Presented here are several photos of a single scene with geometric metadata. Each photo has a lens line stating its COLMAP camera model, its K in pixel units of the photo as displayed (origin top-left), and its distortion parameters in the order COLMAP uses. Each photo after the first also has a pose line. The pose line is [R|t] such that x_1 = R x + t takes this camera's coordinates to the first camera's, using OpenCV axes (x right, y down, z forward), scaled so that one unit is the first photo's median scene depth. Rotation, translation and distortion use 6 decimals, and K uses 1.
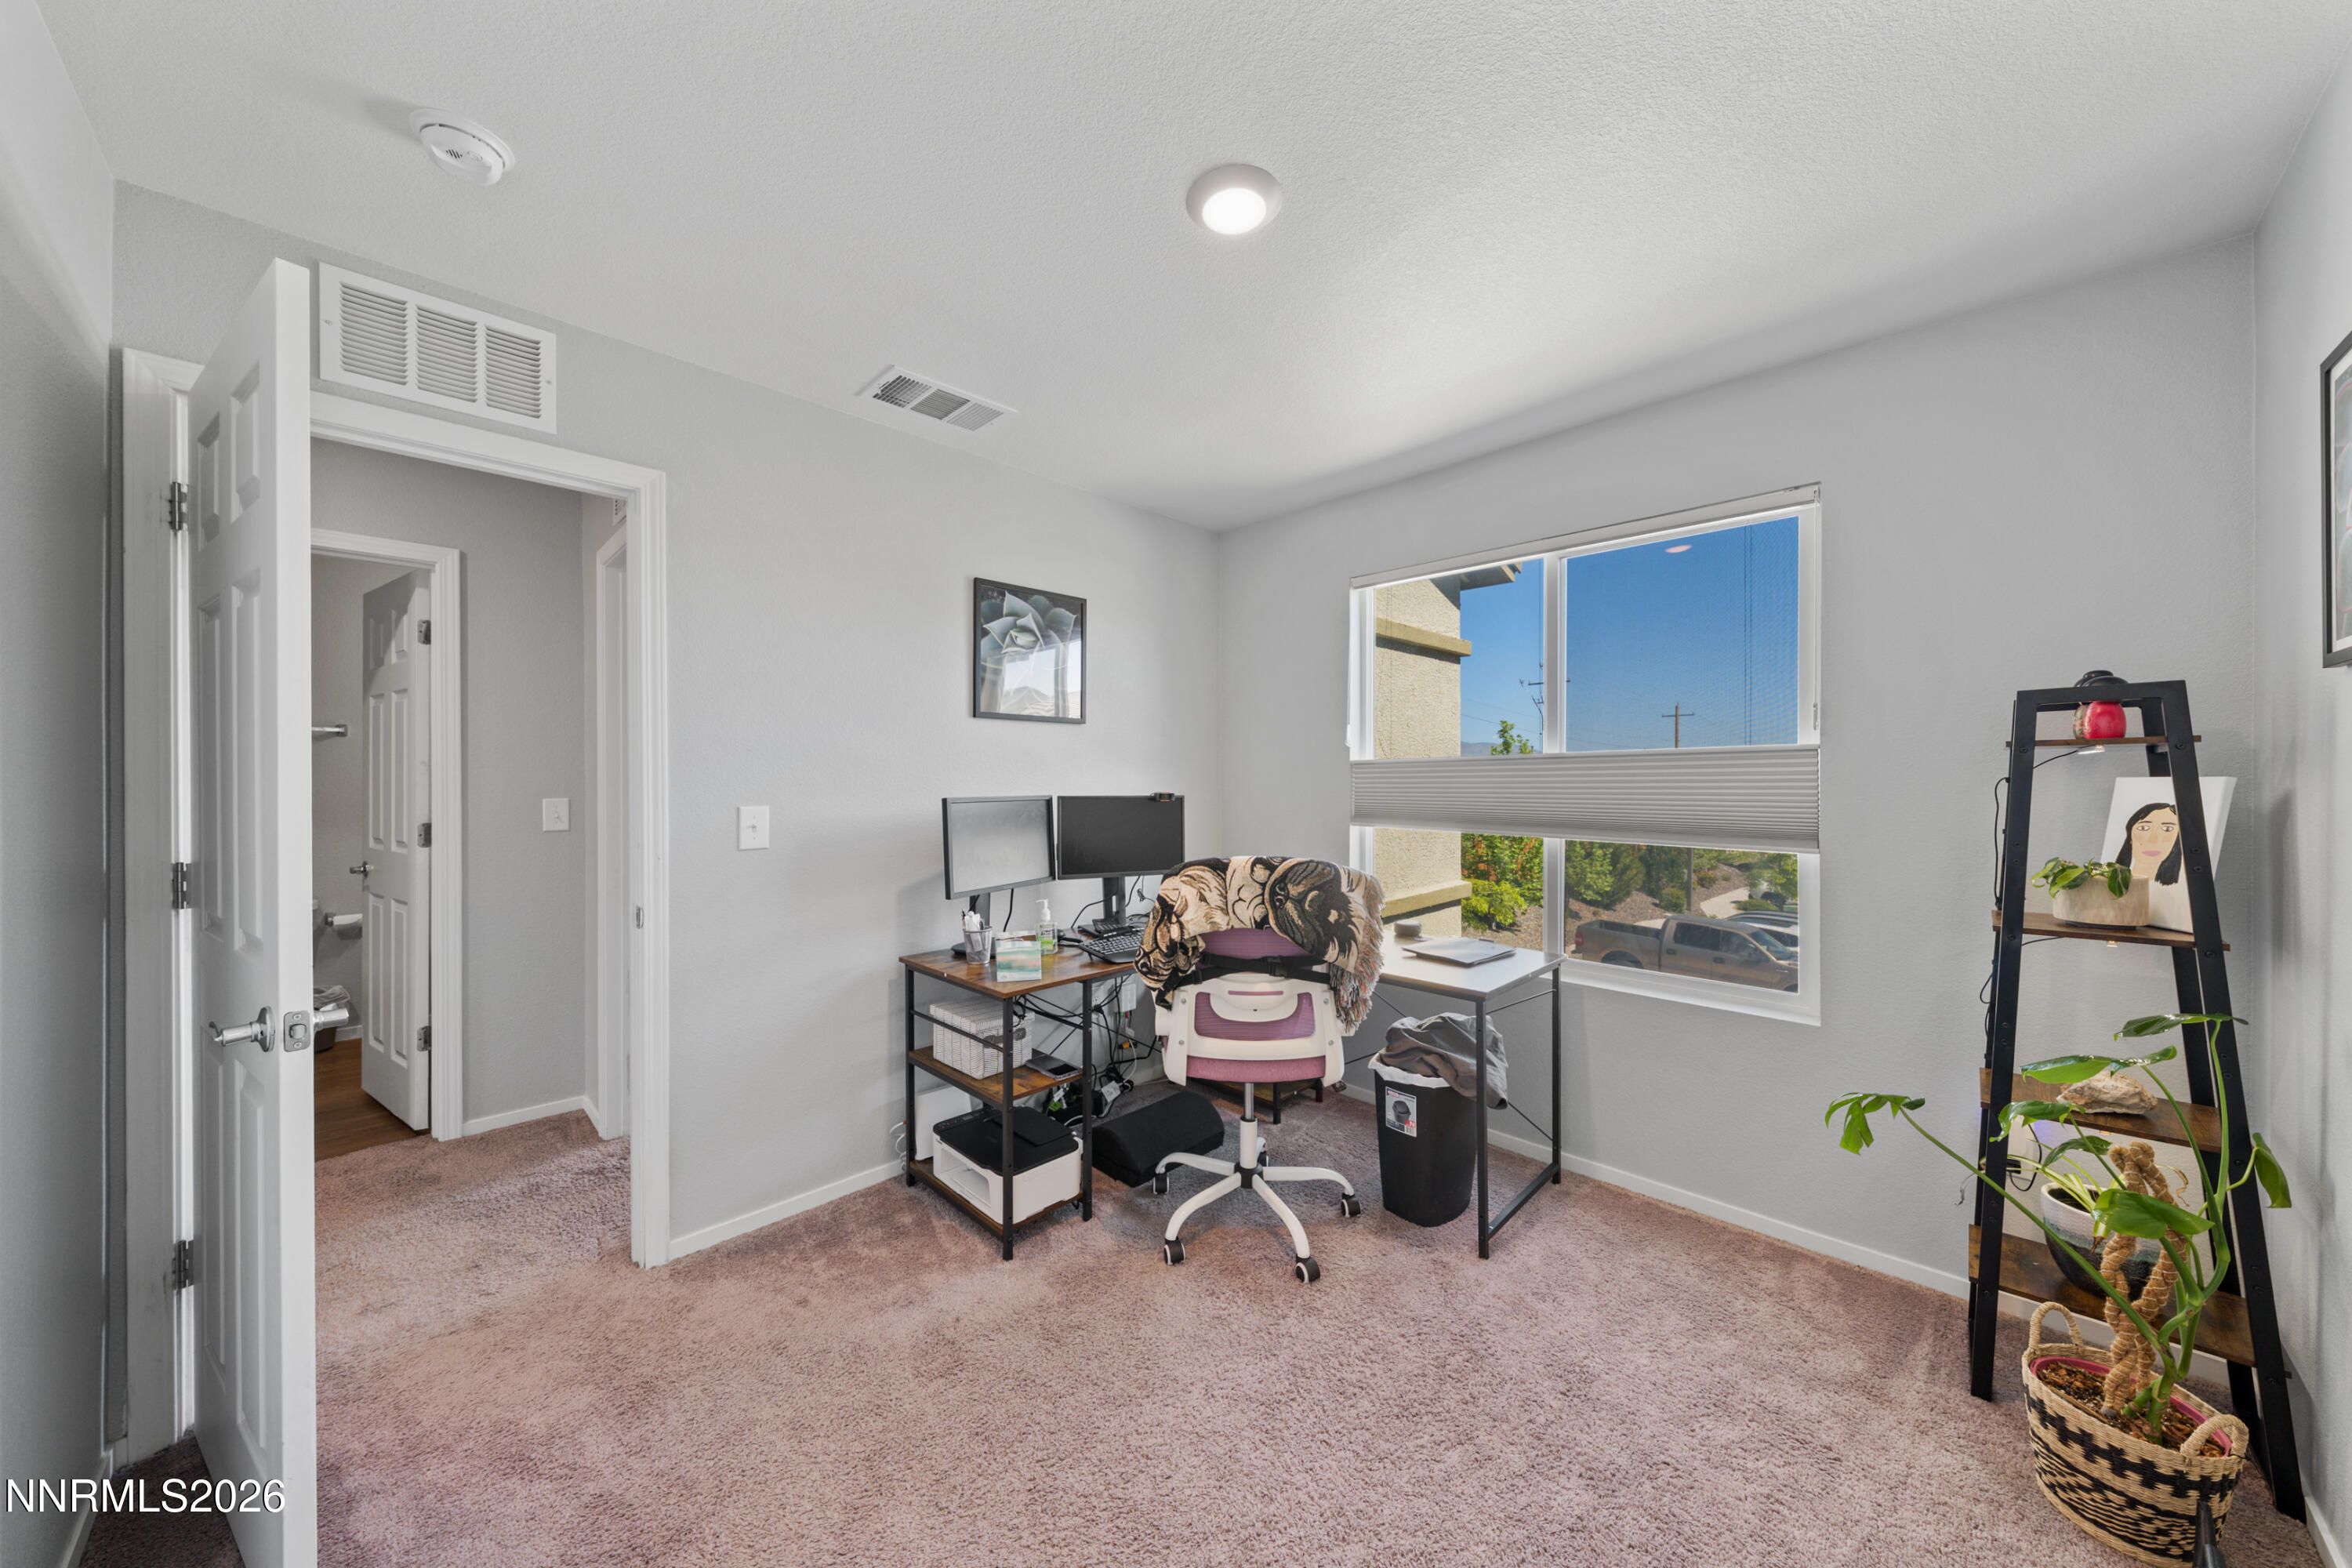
lens RADIAL K [[795.4, 0, 1168.5], [0, 795.4, 778.2], [0, 0, 1]] dist [0.000213, -0.000005]
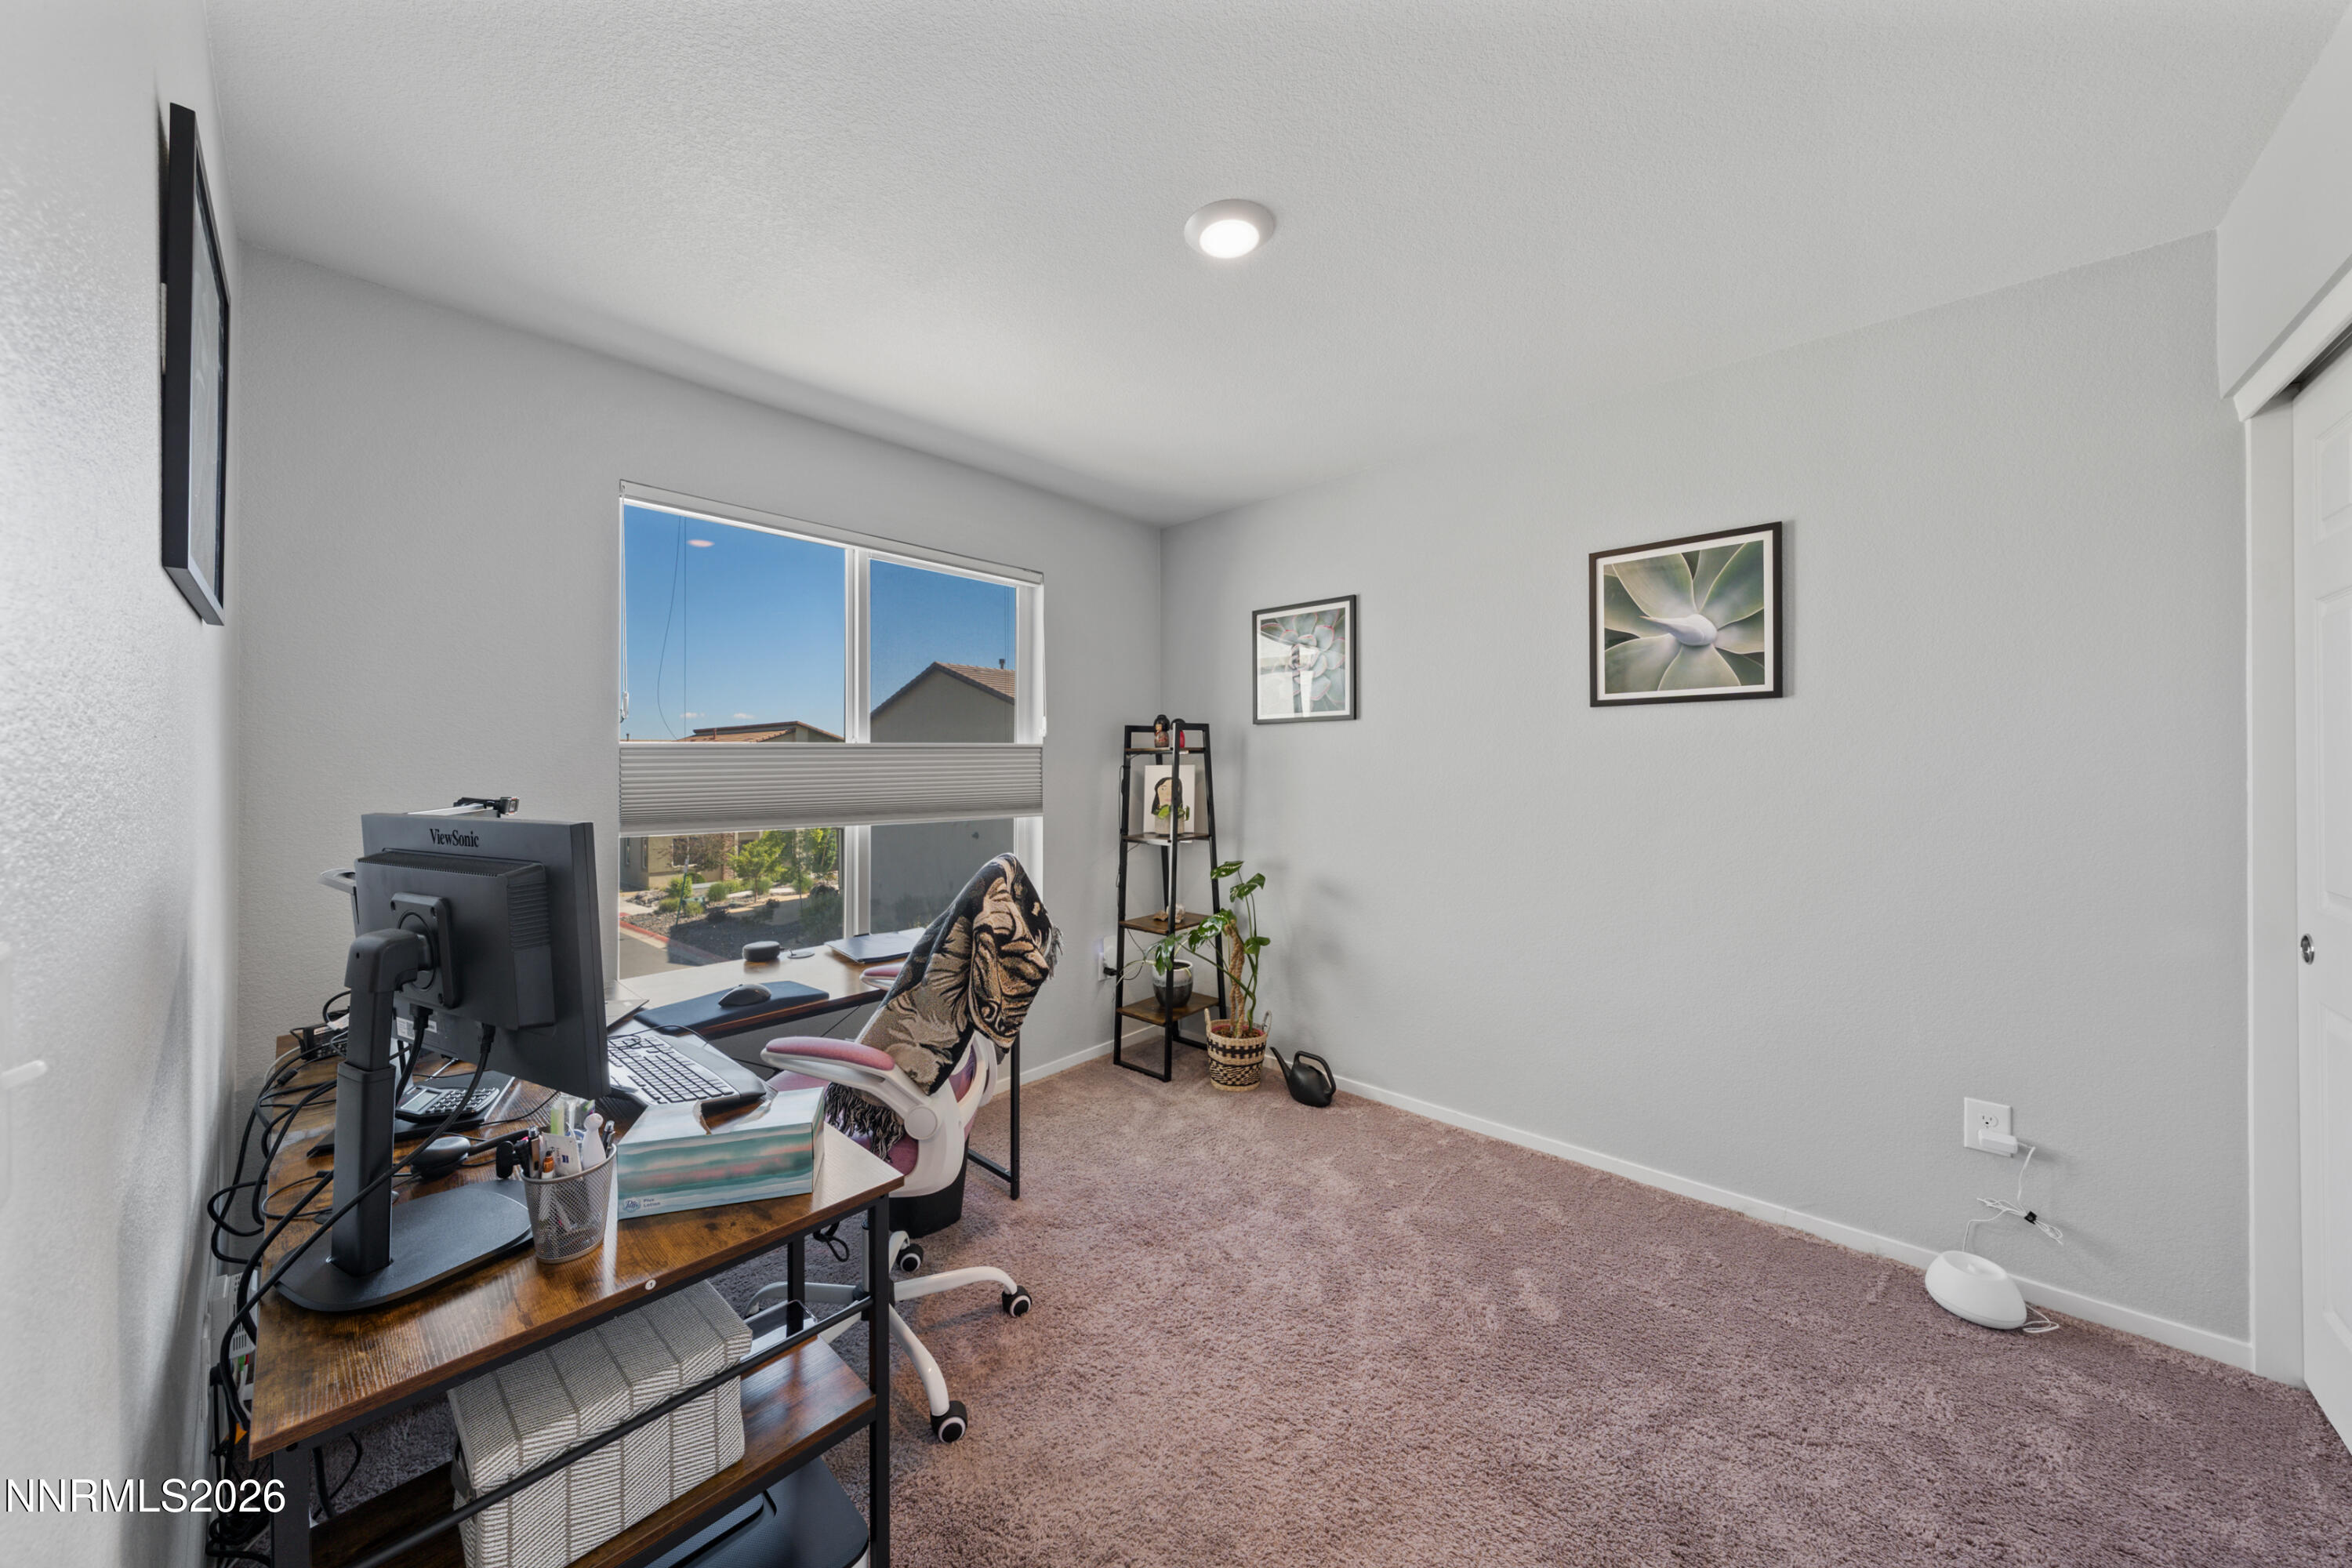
lens RADIAL K [[795.4, 0, 1176.6], [0, 795.4, 764.4], [0, 0, 1]] dist [0.000213, -0.000005]
pose [[-0.049151, 0.008141, 0.998758, -0.696511], [0.006216, 0.999950, -0.007845, 0.009257], [-0.998772, 0.005823, -0.049199, 0.792507]]
